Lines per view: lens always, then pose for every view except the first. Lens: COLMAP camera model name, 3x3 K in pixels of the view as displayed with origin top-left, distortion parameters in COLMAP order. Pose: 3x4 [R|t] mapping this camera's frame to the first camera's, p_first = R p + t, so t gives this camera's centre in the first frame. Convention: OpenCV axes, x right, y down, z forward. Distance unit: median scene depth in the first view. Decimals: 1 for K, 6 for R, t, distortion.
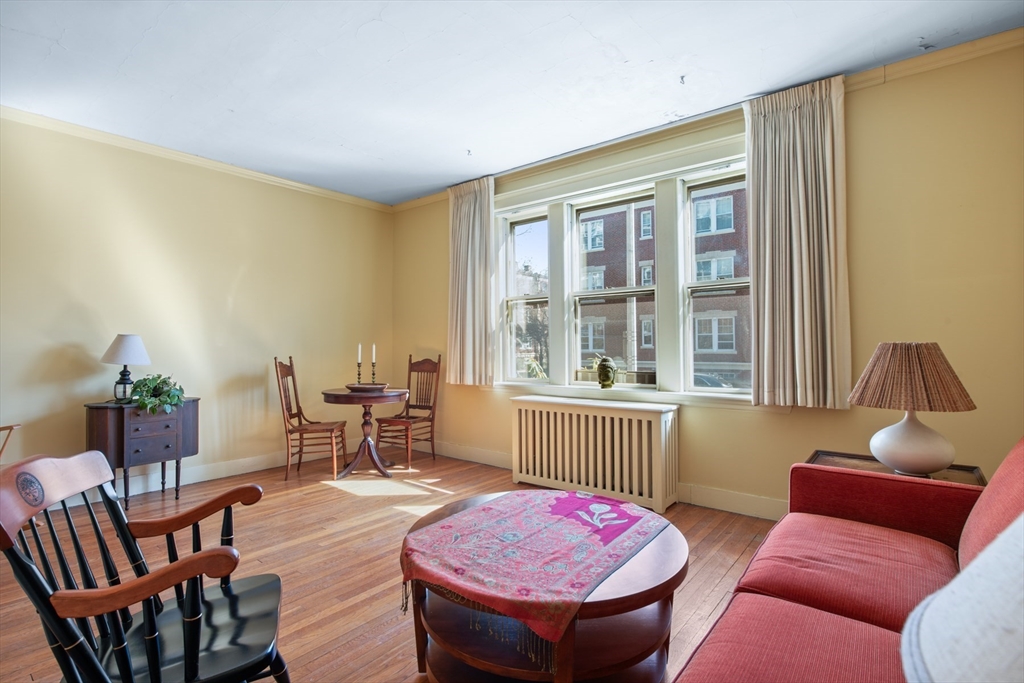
lens RADIAL K [[489.6, 0, 509.7], [0, 489.6, 341.4], [0, 0, 1]] dist [-0.003211, 0.000077]
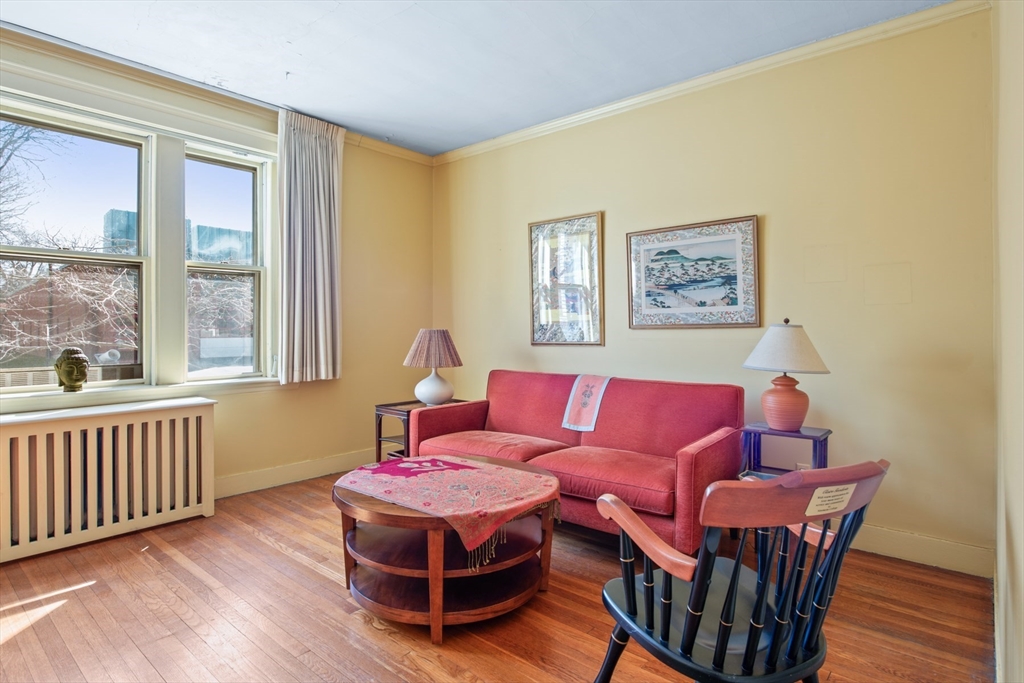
lens RADIAL K [[546.1, 0, 510.4], [0, 546.1, 331.8], [0, 0, 1]] dist [-0.005476, -0.001308]
pose [[0.047885, -0.004524, 0.998843, -0.706268], [-0.008863, 0.999948, 0.004954, 0.000166], [-0.998814, -0.009090, 0.047842, 0.419018]]
